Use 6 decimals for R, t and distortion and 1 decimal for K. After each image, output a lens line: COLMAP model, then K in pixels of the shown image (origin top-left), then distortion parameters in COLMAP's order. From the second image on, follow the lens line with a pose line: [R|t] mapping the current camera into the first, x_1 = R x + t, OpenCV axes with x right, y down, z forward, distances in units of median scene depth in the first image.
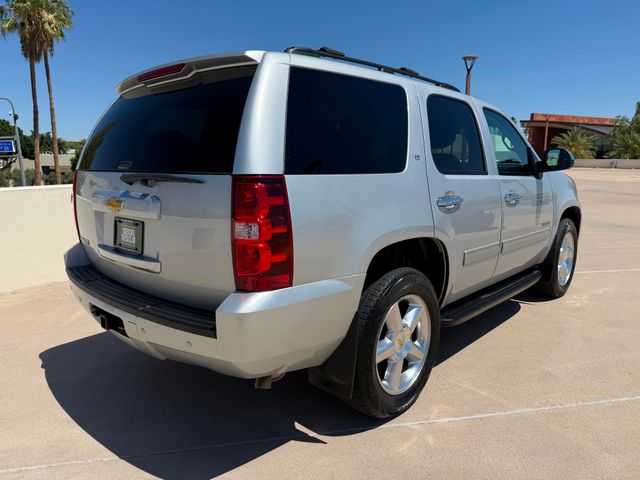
lens RADIAL K [[457.3, 0, 323.6], [0, 457.3, 239.8], [0, 0, 1]] dist [-0.001066, -0.000469]
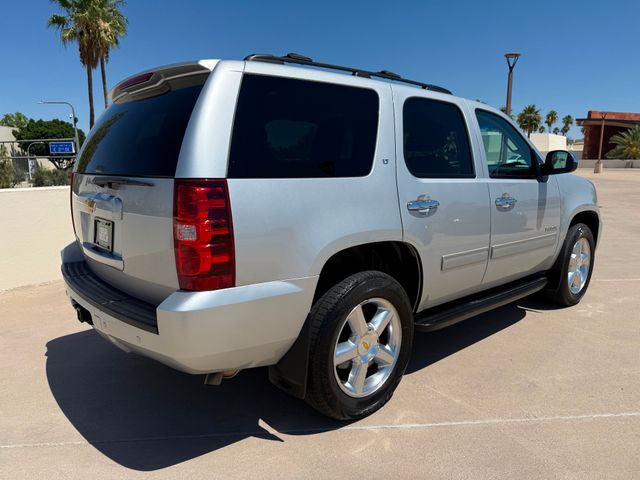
lens RADIAL K [[457.7, 0, 322.0], [0, 457.7, 238.6], [0, 0, 1]] dist [0.000572, -0.002774]
pose [[0.994569, 0.017520, -0.102592, 0.164491], [-0.017847, 0.999838, -0.002270, -0.005711], [0.102535, 0.004089, 0.994721, -0.007774]]
